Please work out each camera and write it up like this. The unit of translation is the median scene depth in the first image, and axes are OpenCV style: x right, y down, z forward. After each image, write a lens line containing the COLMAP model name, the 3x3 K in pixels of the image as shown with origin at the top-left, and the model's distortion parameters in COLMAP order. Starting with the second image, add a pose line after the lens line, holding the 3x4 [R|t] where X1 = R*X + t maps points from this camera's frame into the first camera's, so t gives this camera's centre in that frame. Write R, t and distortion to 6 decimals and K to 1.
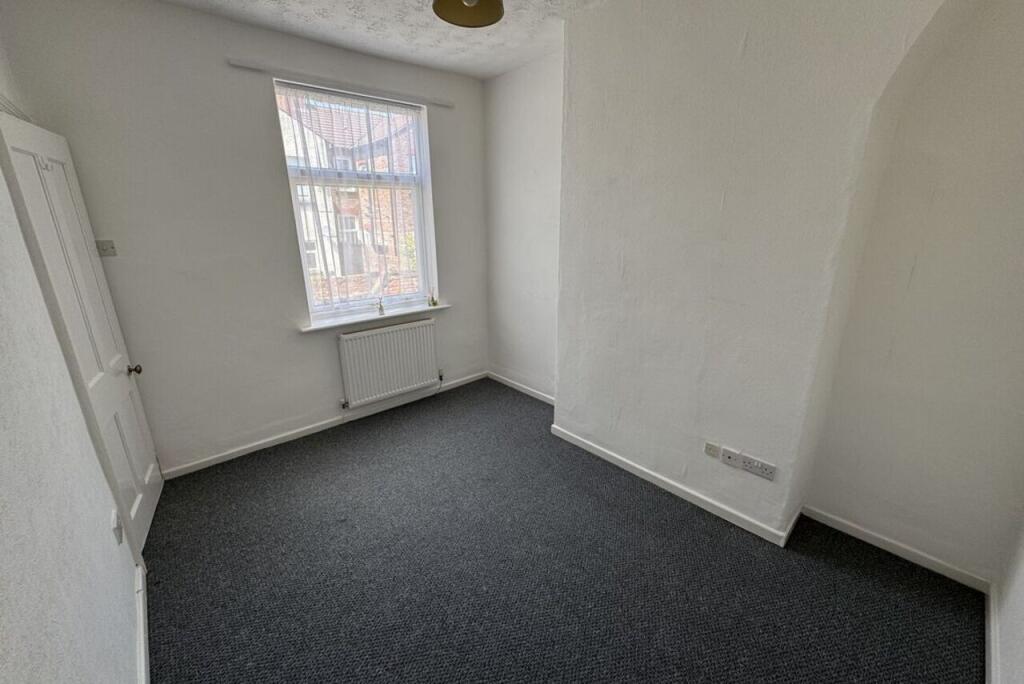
lens RADIAL K [[408.8, 0, 512.3], [0, 408.8, 338.4], [0, 0, 1]] dist [0.000362, 0.000207]
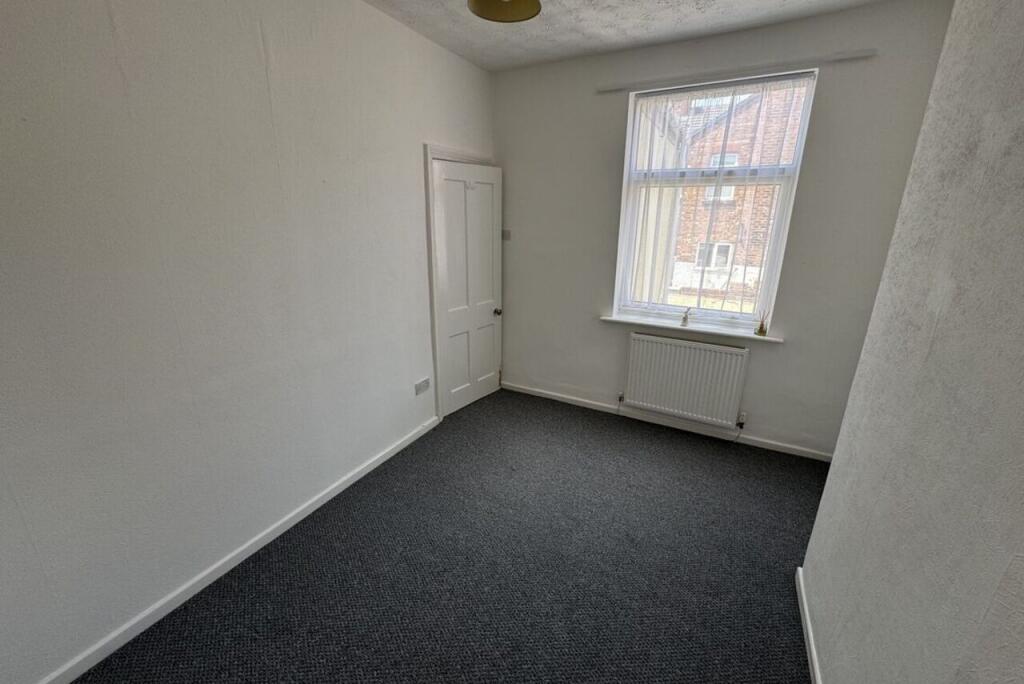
lens RADIAL K [[408.8, 0, 512.3], [0, 408.8, 338.4], [0, 0, 1]] dist [0.000362, 0.000207]
pose [[0.346961, 0.279953, -0.895123, 0.394731], [-0.279954, 0.941814, 0.186042, -0.099967], [0.895122, 0.186044, 0.405147, 0.311510]]
